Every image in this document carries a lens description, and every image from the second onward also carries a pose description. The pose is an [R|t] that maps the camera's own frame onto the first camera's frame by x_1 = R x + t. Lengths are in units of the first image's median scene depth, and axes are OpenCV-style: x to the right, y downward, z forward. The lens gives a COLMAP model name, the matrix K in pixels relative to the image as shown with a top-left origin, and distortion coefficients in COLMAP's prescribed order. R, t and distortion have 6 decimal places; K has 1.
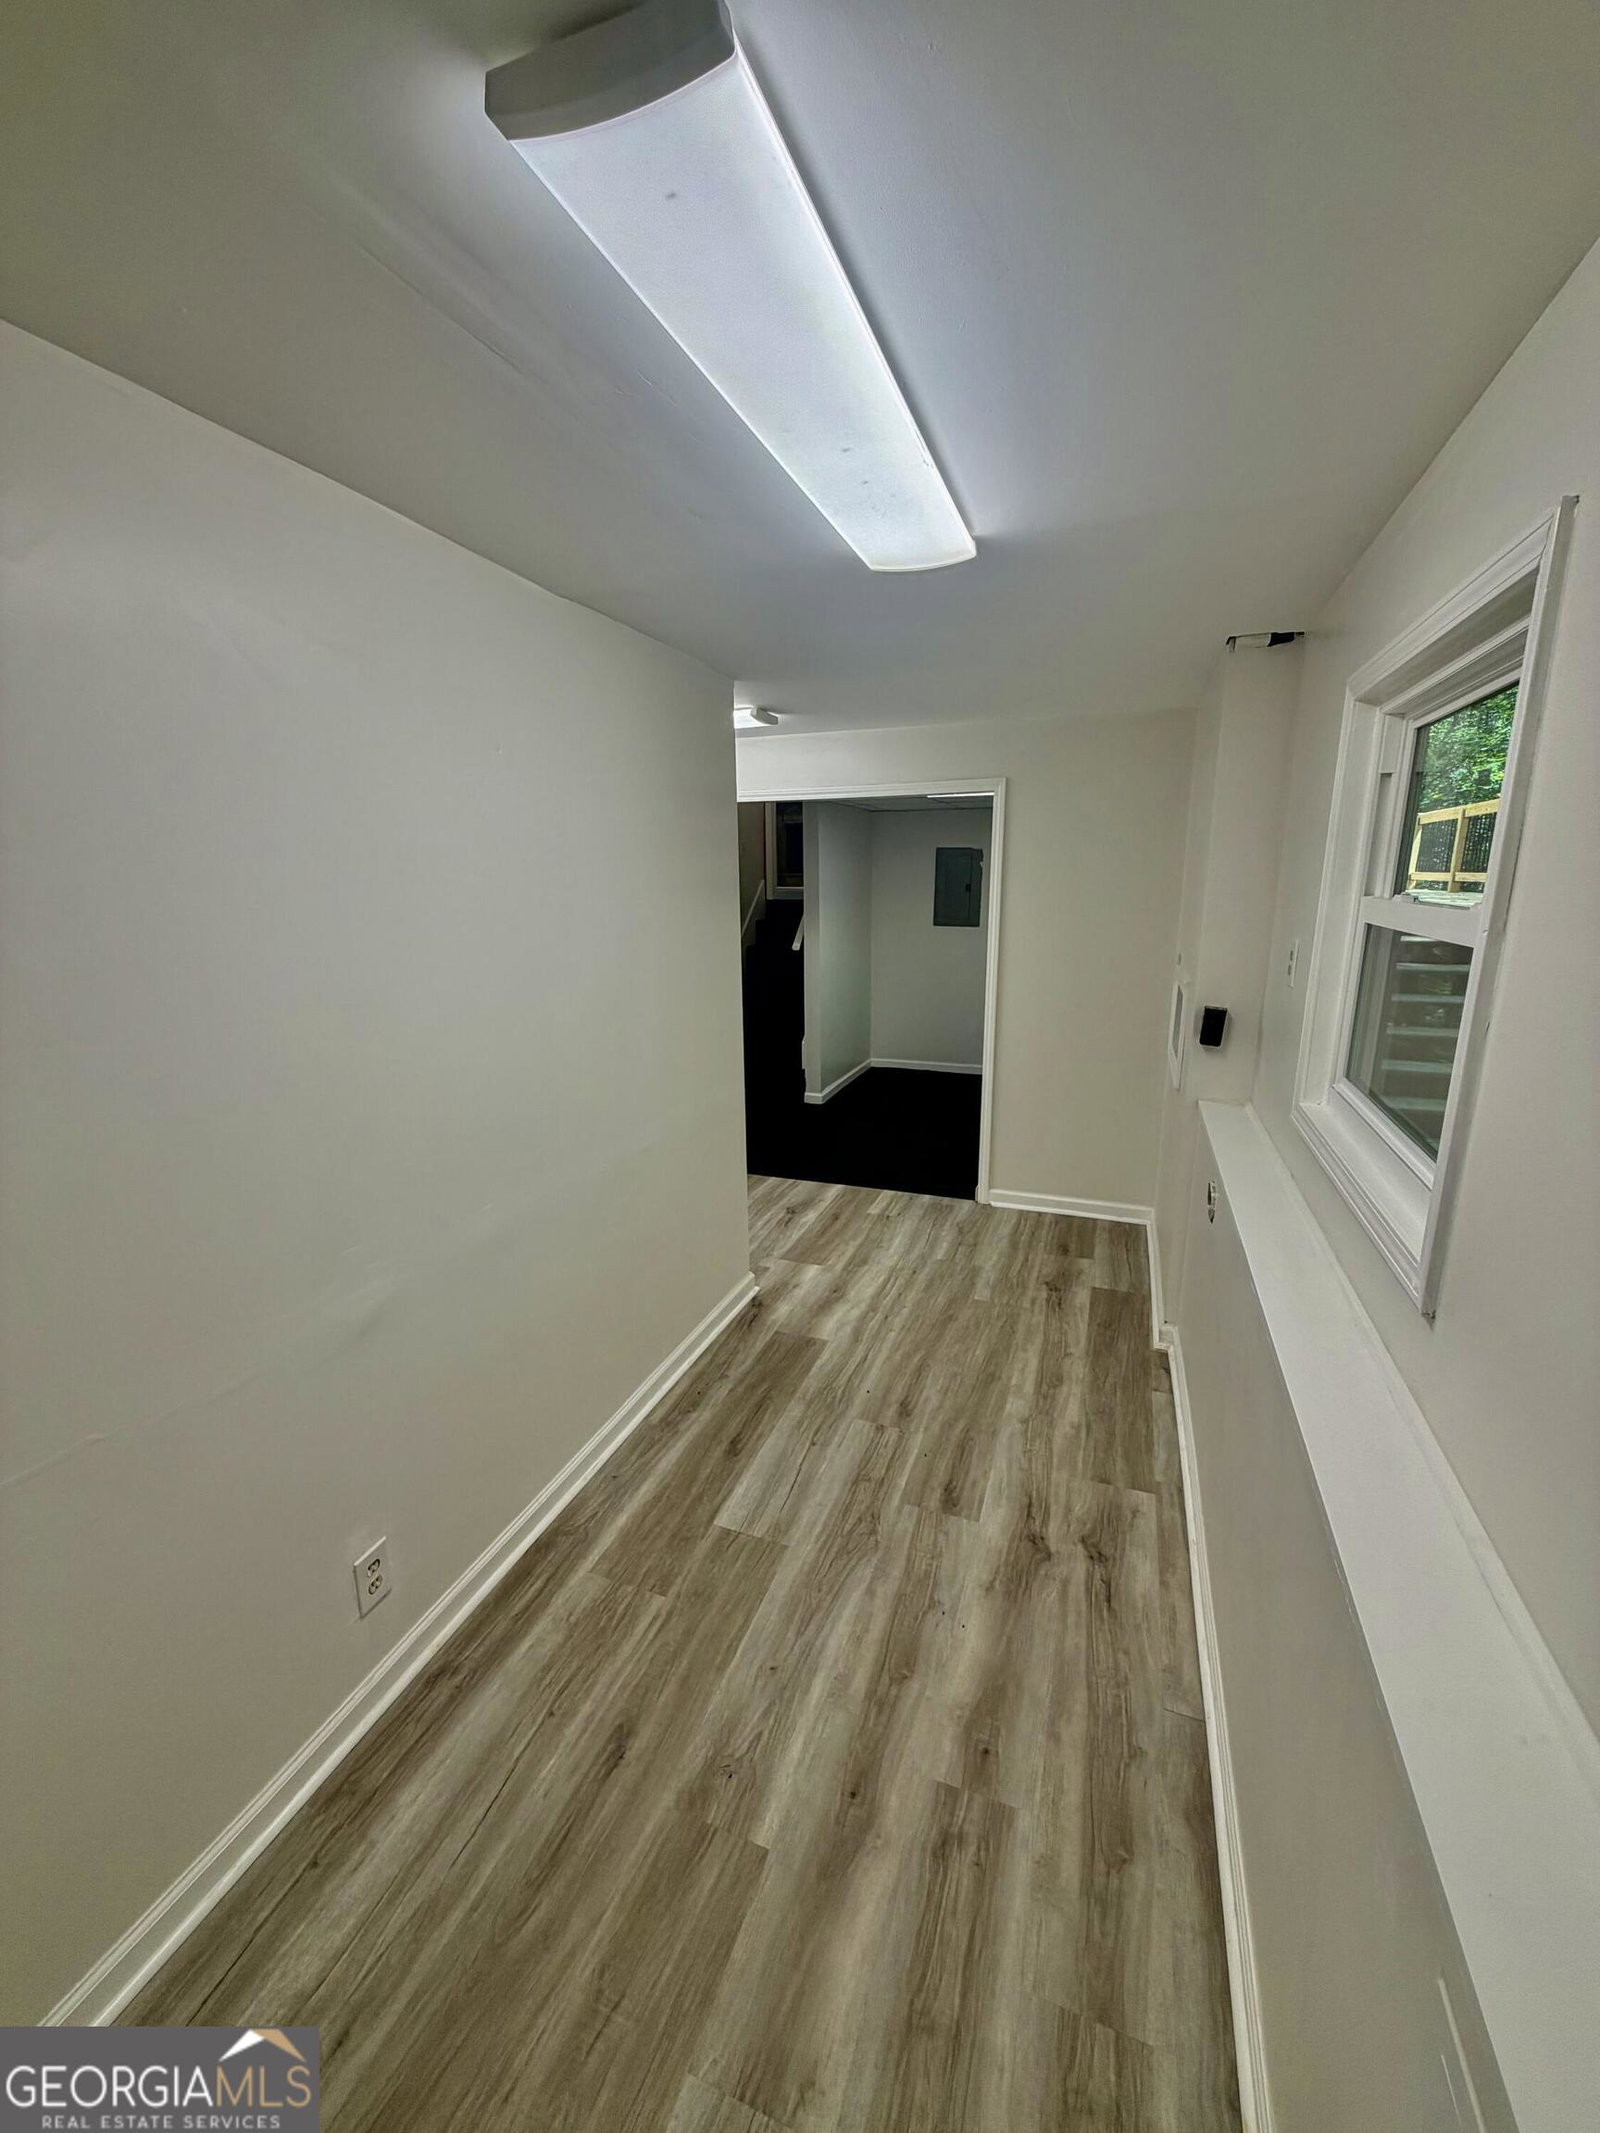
lens RADIAL K [[856.4, 0, 789.2], [0, 856.4, 1072.8], [0, 0, 1]] dist [-0.001235, 0.000509]
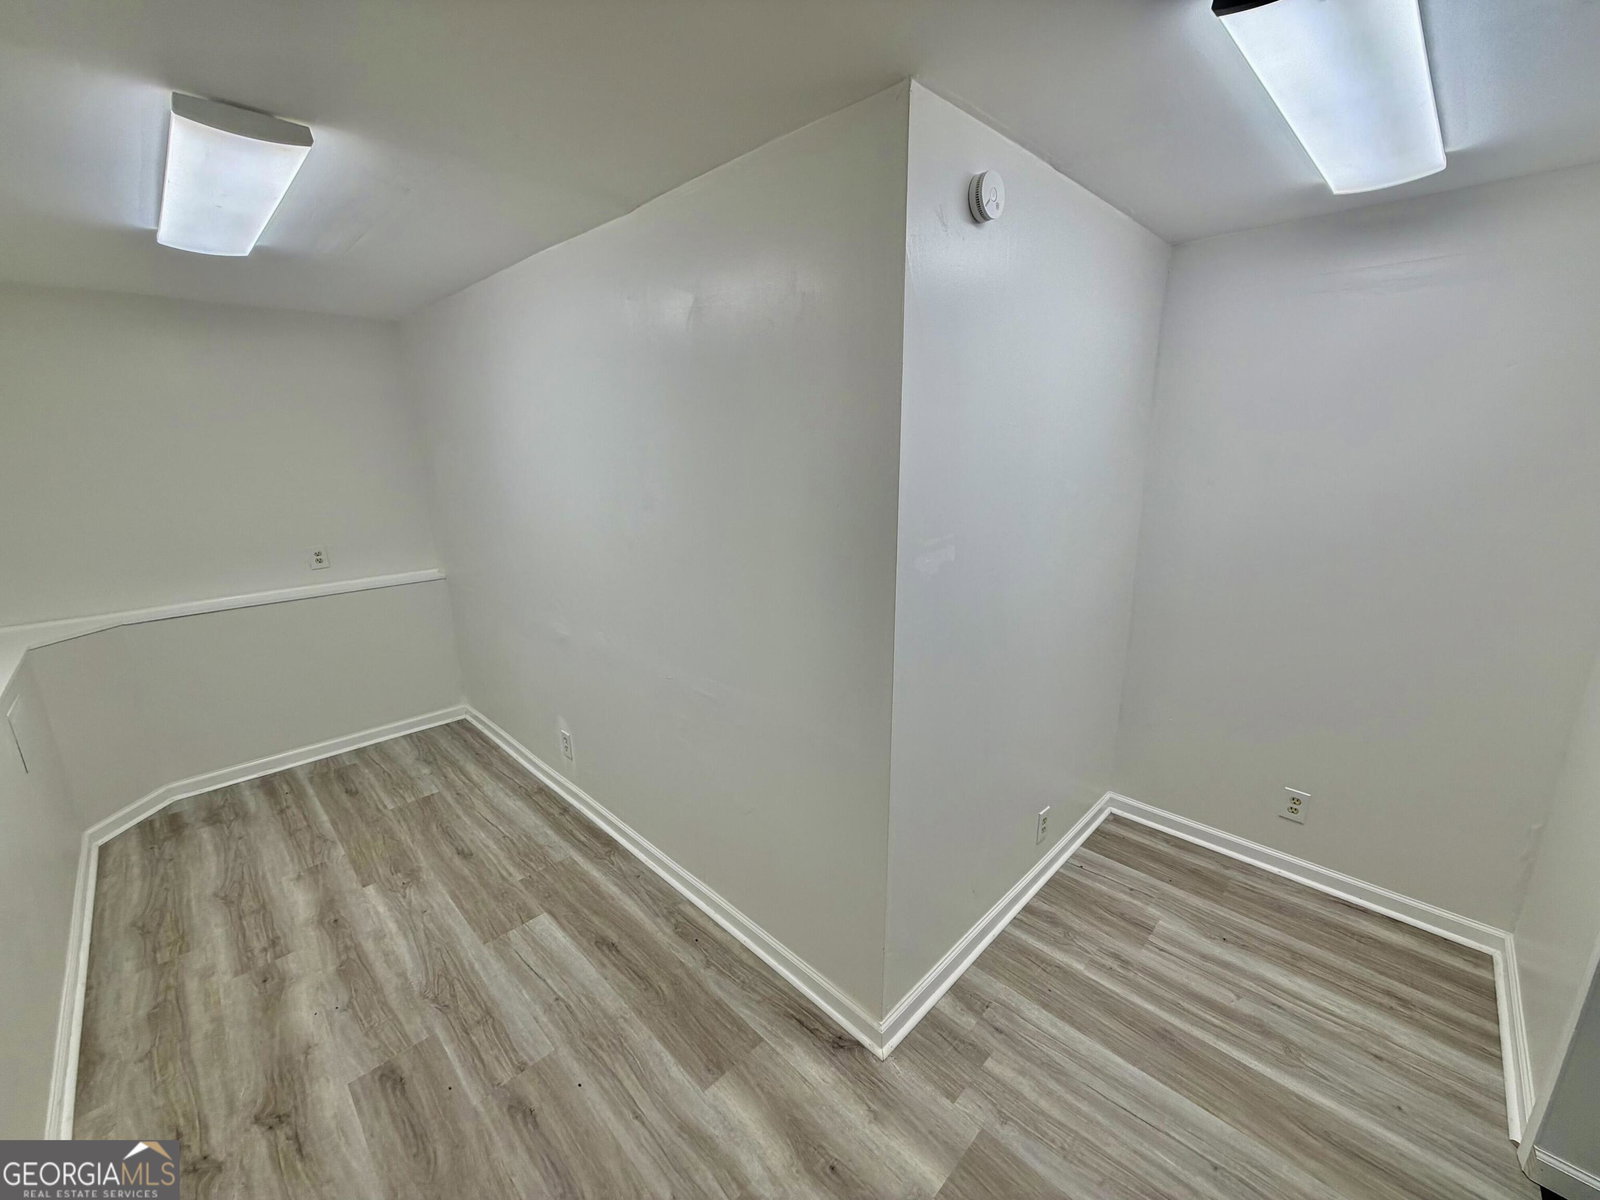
lens RADIAL K [[642.4, 0, 789.7], [0, 642.4, 590.1], [0, 0, 1]] dist [-0.001235, 0.000509]
pose [[-0.406277, 0.222438, -0.886262, 0.574862], [-0.191157, 0.927766, 0.320484, -0.373803], [0.893531, 0.299620, -0.334410, 1.611352]]
